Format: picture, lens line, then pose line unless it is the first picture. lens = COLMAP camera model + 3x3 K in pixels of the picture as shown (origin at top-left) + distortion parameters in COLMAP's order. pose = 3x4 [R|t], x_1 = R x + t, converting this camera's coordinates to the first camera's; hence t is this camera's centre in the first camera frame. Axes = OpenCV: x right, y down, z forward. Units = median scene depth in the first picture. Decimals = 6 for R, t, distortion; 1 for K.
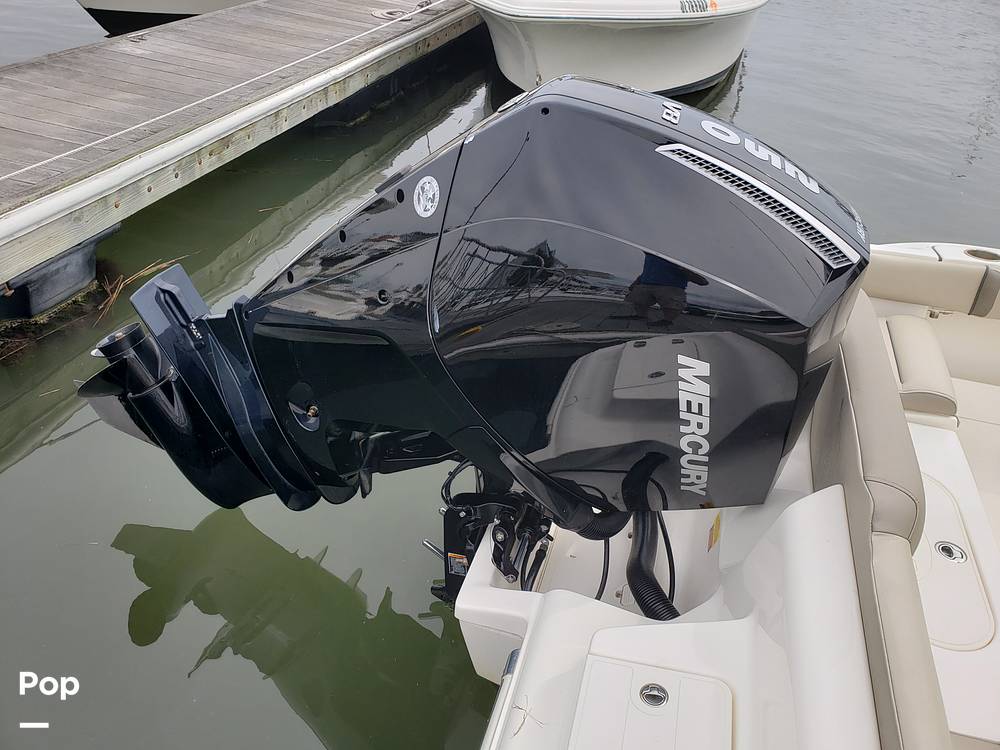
lens RADIAL K [[793.6, 0, 500.0], [0, 793.6, 375.0], [0, 0, 1]] dist [0.010723, 0.004239]
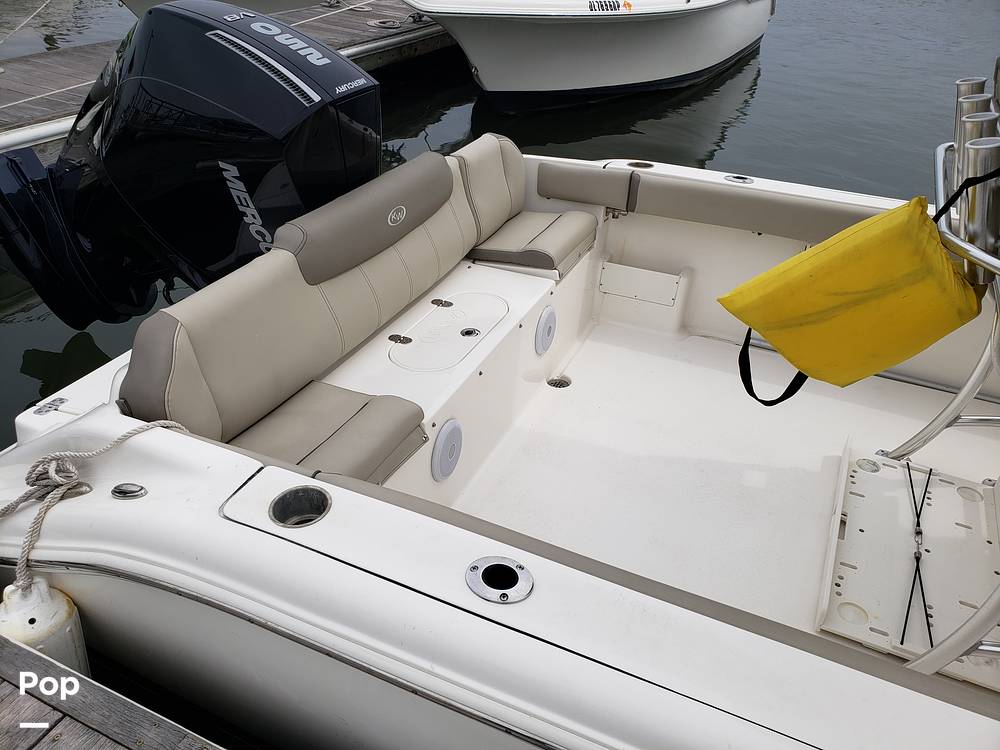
lens RADIAL K [[793.6, 0, 500.0], [0, 793.6, 375.0], [0, 0, 1]] dist [0.010723, 0.004239]
pose [[0.988621, 0.048097, -0.142533, 0.939464], [-0.053686, 0.997922, -0.035626, 0.392628], [0.140524, 0.042873, 0.989149, -0.451831]]
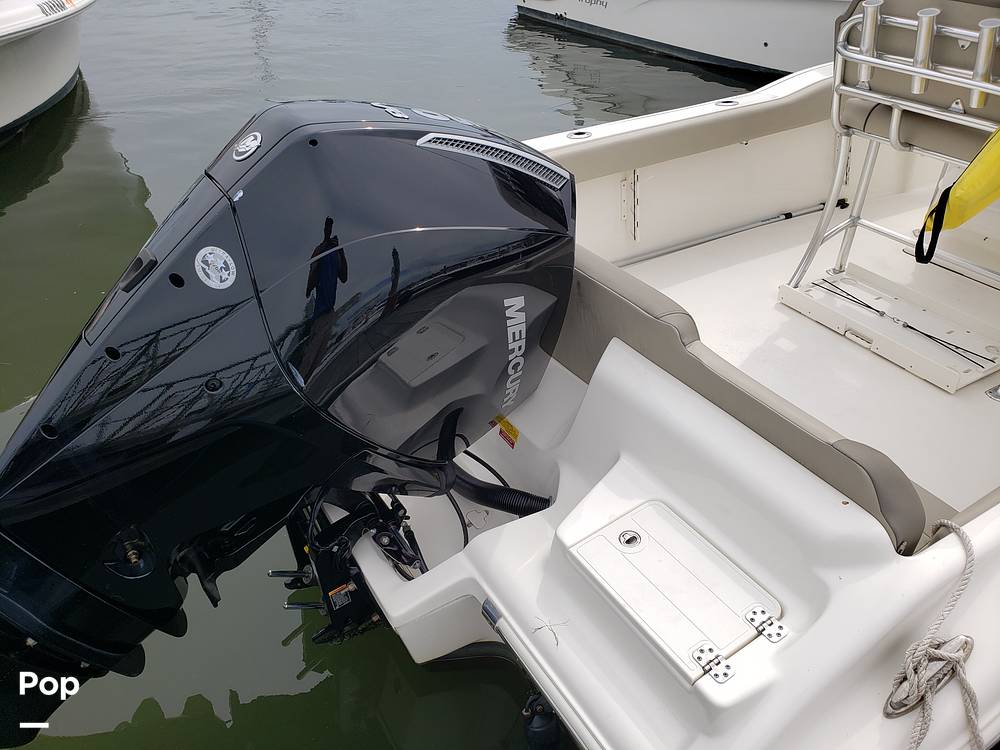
lens RADIAL K [[779.2, 0, 501.2], [0, 779.2, 387.2], [0, 0, 1]] dist [0.063563, -0.095580]
pose [[0.663875, -0.482618, 0.571270, -0.465468], [0.446210, 0.868644, 0.215302, -0.150112], [-0.600139, 0.111973, 0.792020, 0.073890]]
